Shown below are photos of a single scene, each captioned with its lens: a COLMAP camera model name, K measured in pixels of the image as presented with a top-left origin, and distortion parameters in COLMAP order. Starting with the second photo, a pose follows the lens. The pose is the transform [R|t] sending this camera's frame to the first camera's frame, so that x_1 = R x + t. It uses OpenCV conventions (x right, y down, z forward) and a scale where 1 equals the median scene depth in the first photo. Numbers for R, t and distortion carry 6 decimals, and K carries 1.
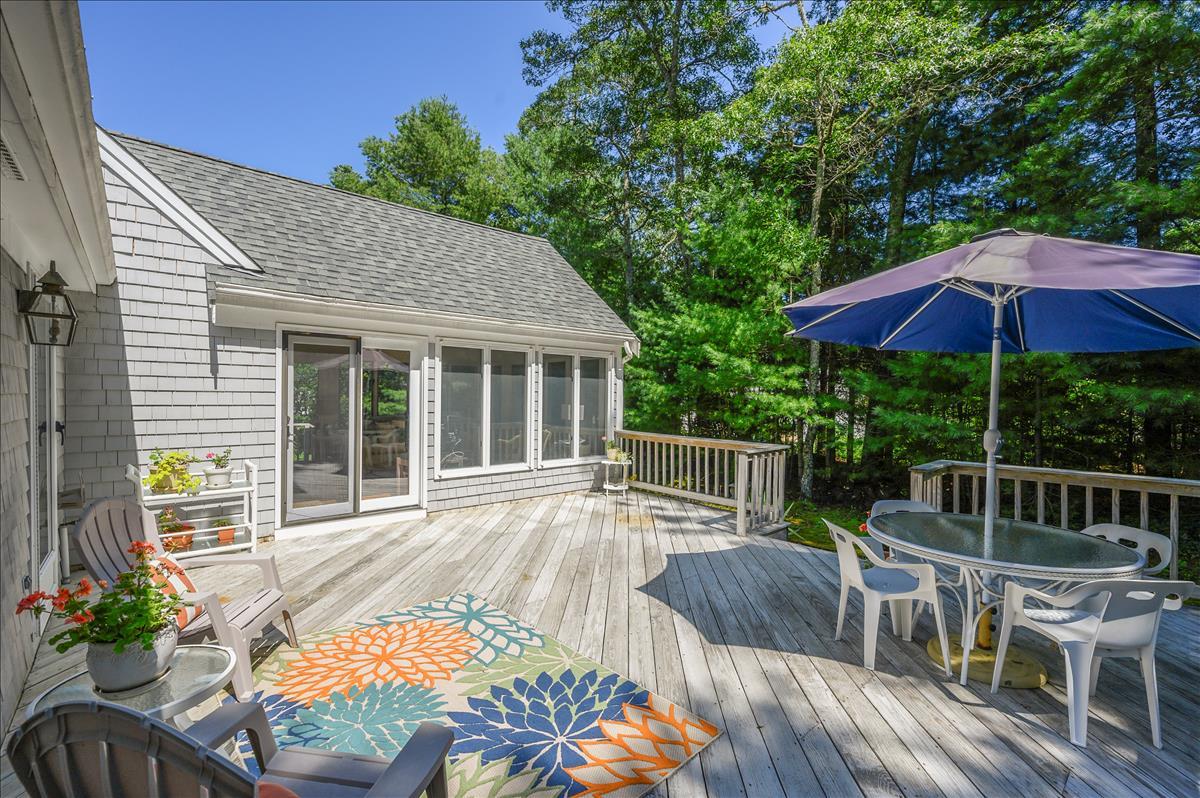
lens RADIAL K [[525.3, 0, 600.9], [0, 525.3, 401.8], [0, 0, 1]] dist [0.000790, -0.000786]
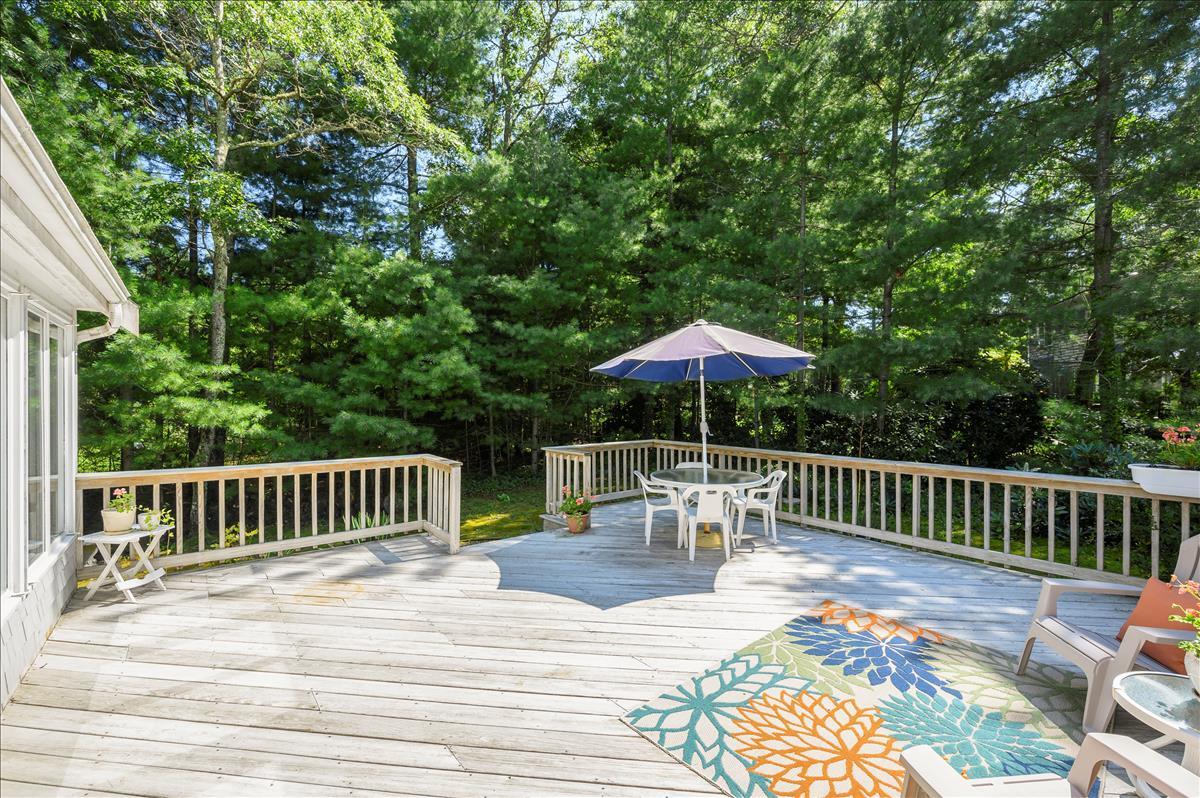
lens RADIAL K [[499.9, 0, 601.1], [0, 499.9, 395.4], [0, 0, 1]] dist [-0.001501, -0.000085]
pose [[0.044439, 0.001225, 0.999011, -1.138342], [0.008592, 0.999962, -0.001609, -0.044595], [-0.998975, 0.008655, 0.044427, 1.298975]]
